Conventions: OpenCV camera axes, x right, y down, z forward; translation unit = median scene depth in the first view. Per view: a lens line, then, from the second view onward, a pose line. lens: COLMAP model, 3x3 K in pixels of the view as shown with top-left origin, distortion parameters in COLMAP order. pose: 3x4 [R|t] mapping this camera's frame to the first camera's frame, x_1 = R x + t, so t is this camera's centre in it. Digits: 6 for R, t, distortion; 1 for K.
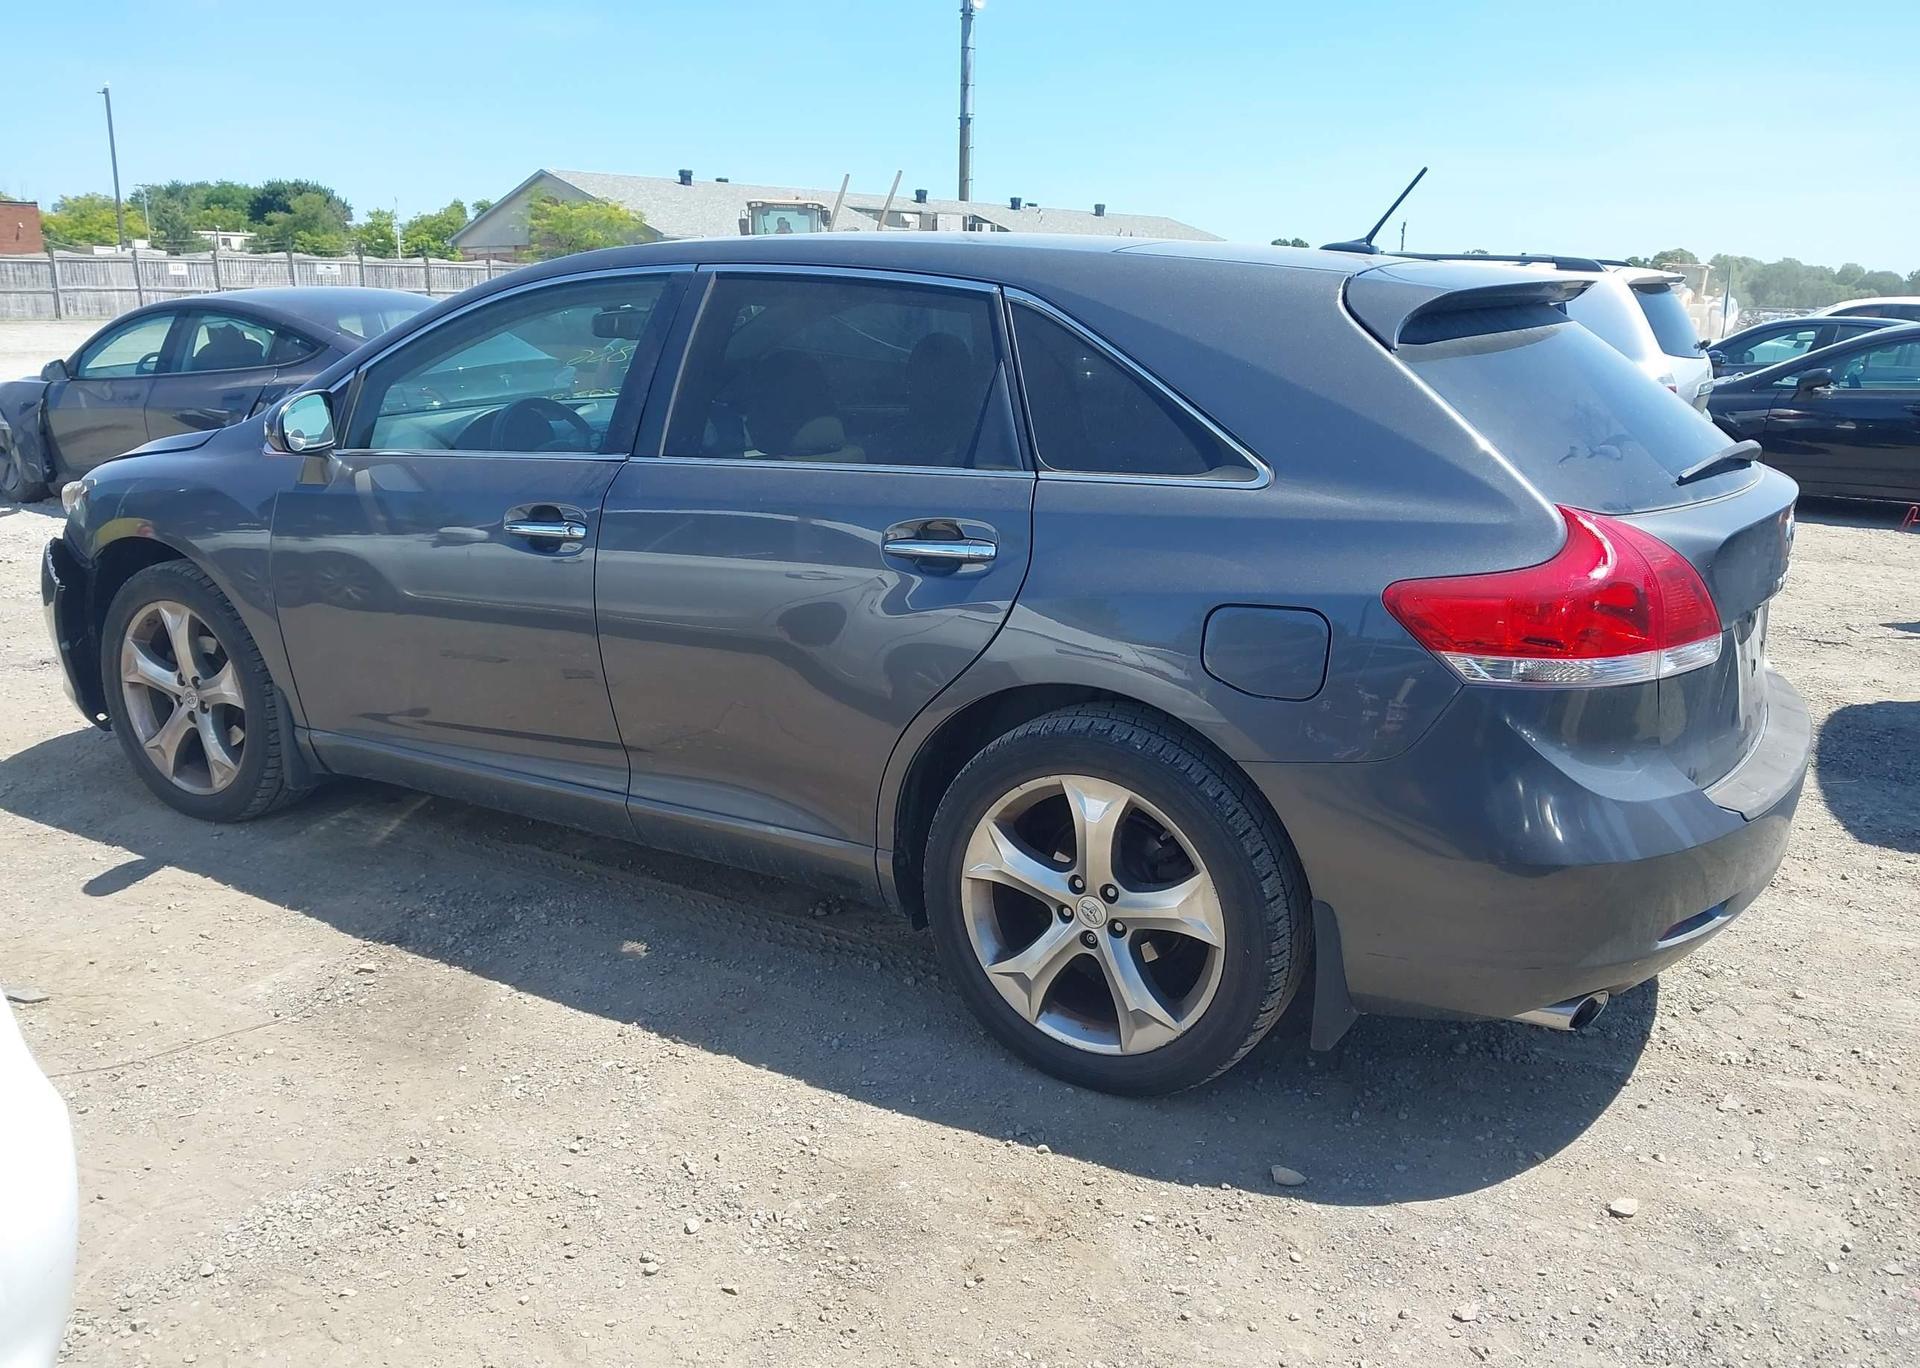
lens RADIAL K [[1526.0, 0, 963.9], [0, 1526.0, 670.1], [0, 0, 1]] dist [-0.007365, 0.001750]
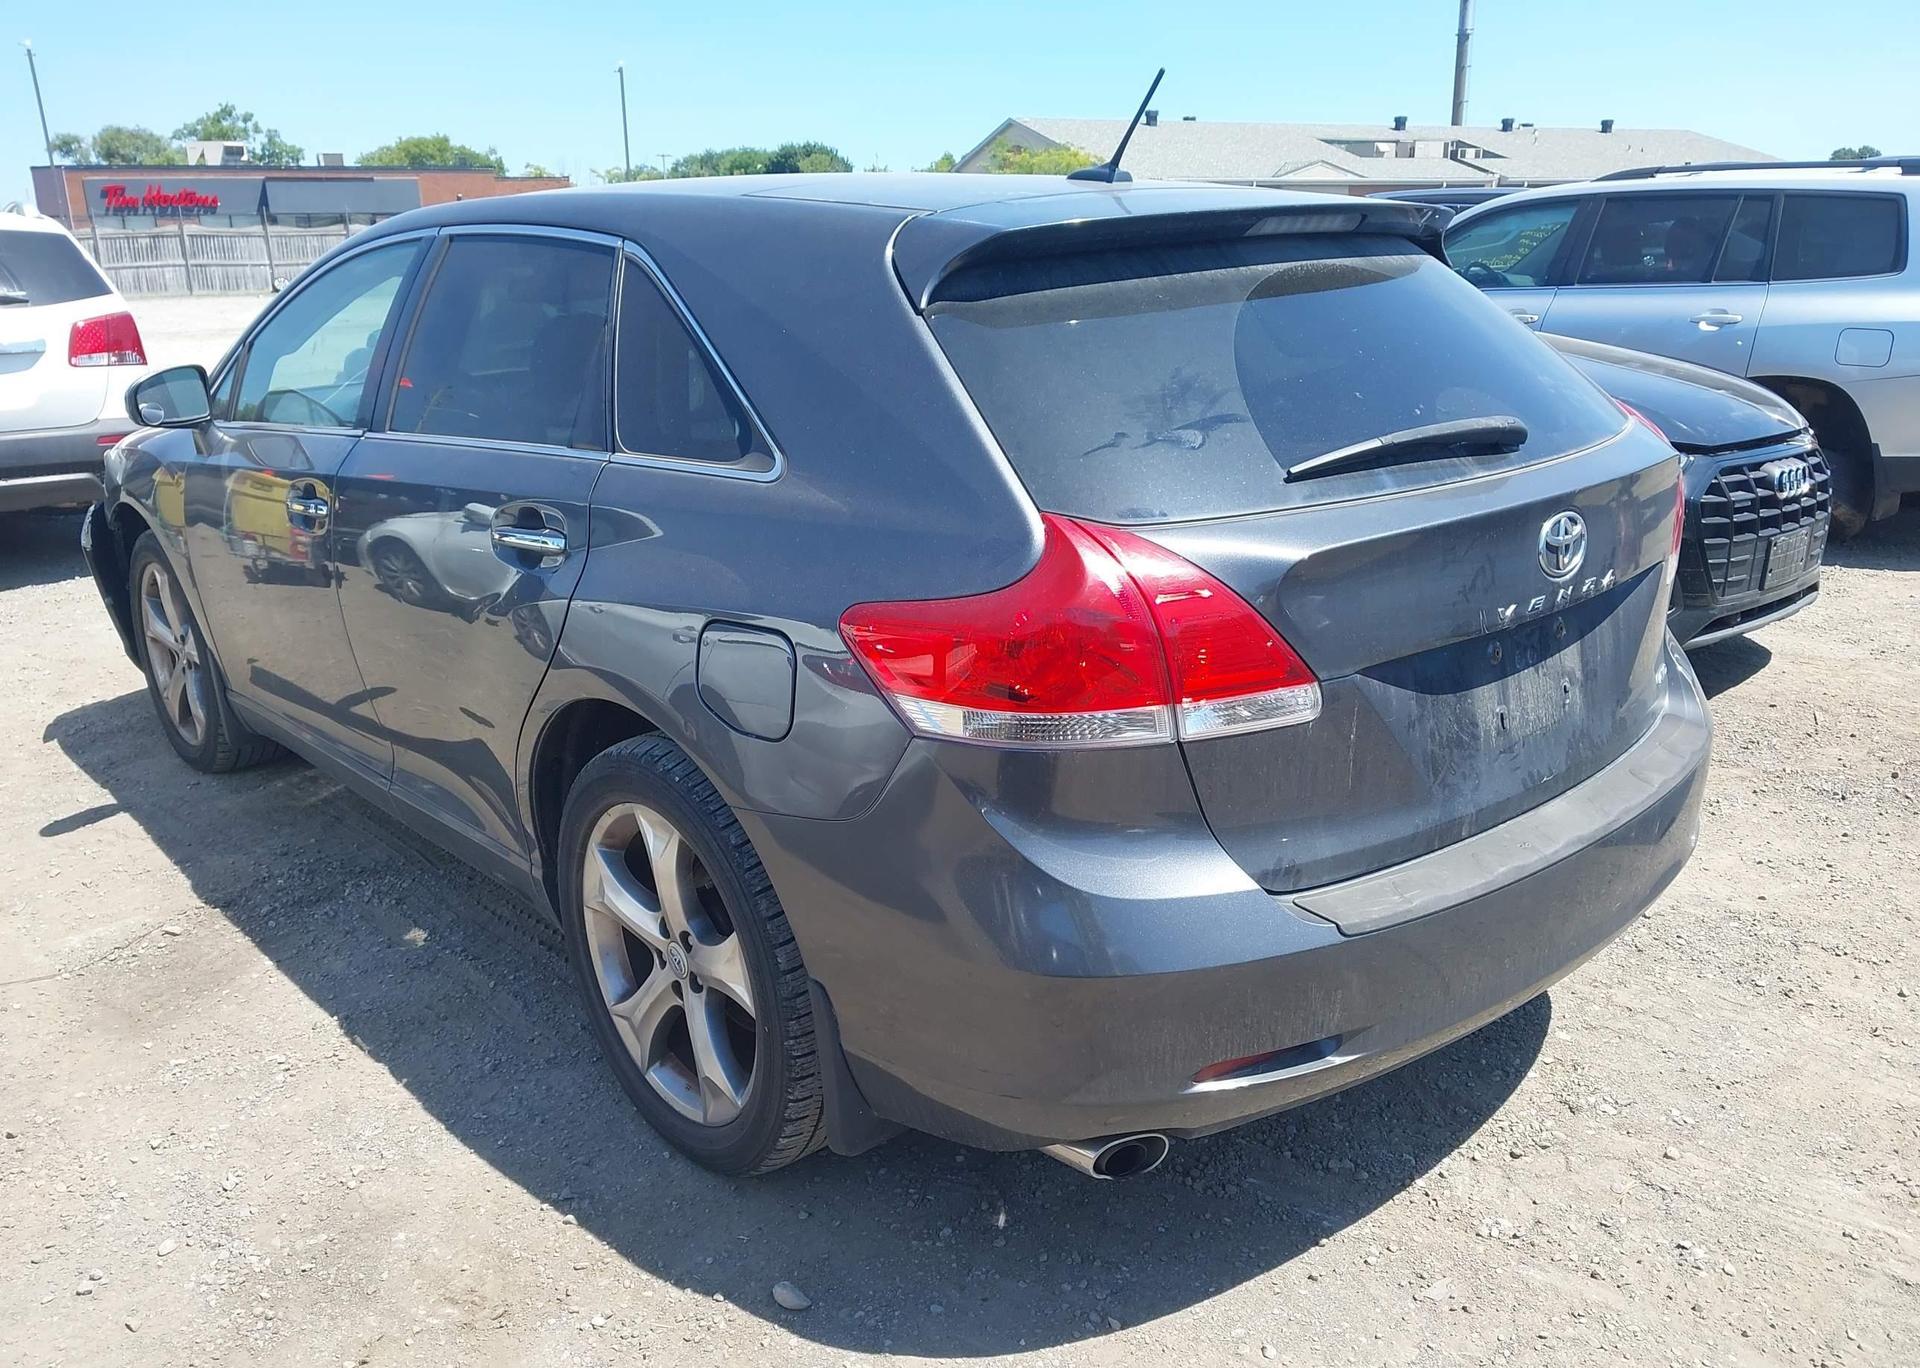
lens RADIAL K [[1523.1, 0, 959.7], [0, 1523.1, 701.7], [0, 0, 1]] dist [0.003755, 0.001507]
pose [[0.954061, 0.052240, -0.295024, 0.479393], [-0.036015, 0.997538, 0.060170, -0.047701], [0.297441, -0.046780, 0.953593, 0.210943]]
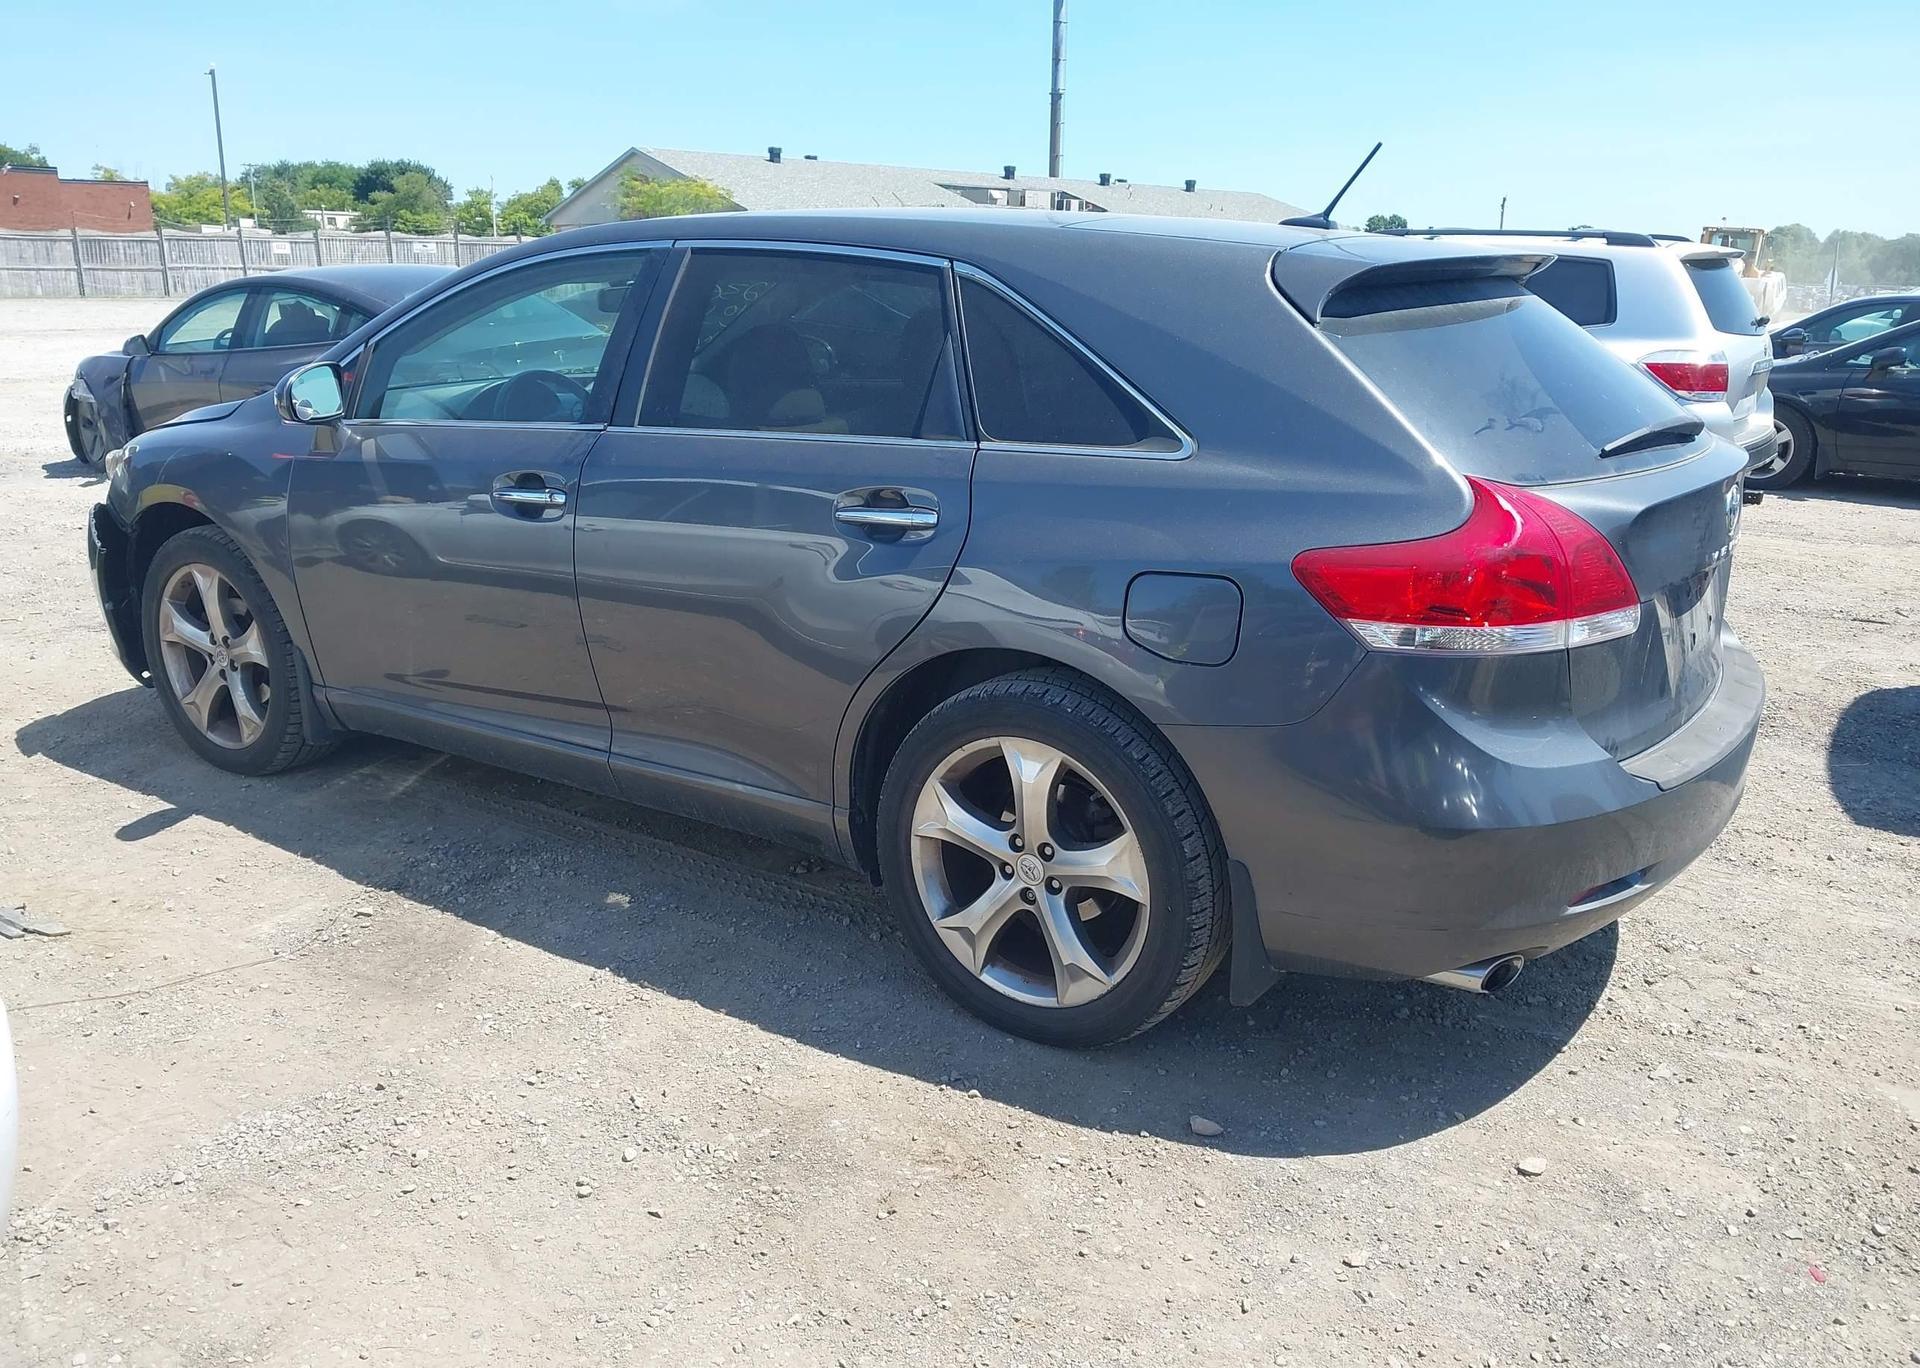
lens RADIAL K [[1523.2, 0, 960.0], [0, 1523.2, 684.0], [0, 0, 1]] dist [-0.004607, -0.006386]
pose [[0.998240, 0.014187, -0.057590, 0.090587], [-0.012866, 0.999647, 0.023253, 0.009111], [0.057899, -0.022471, 0.998069, -0.028765]]
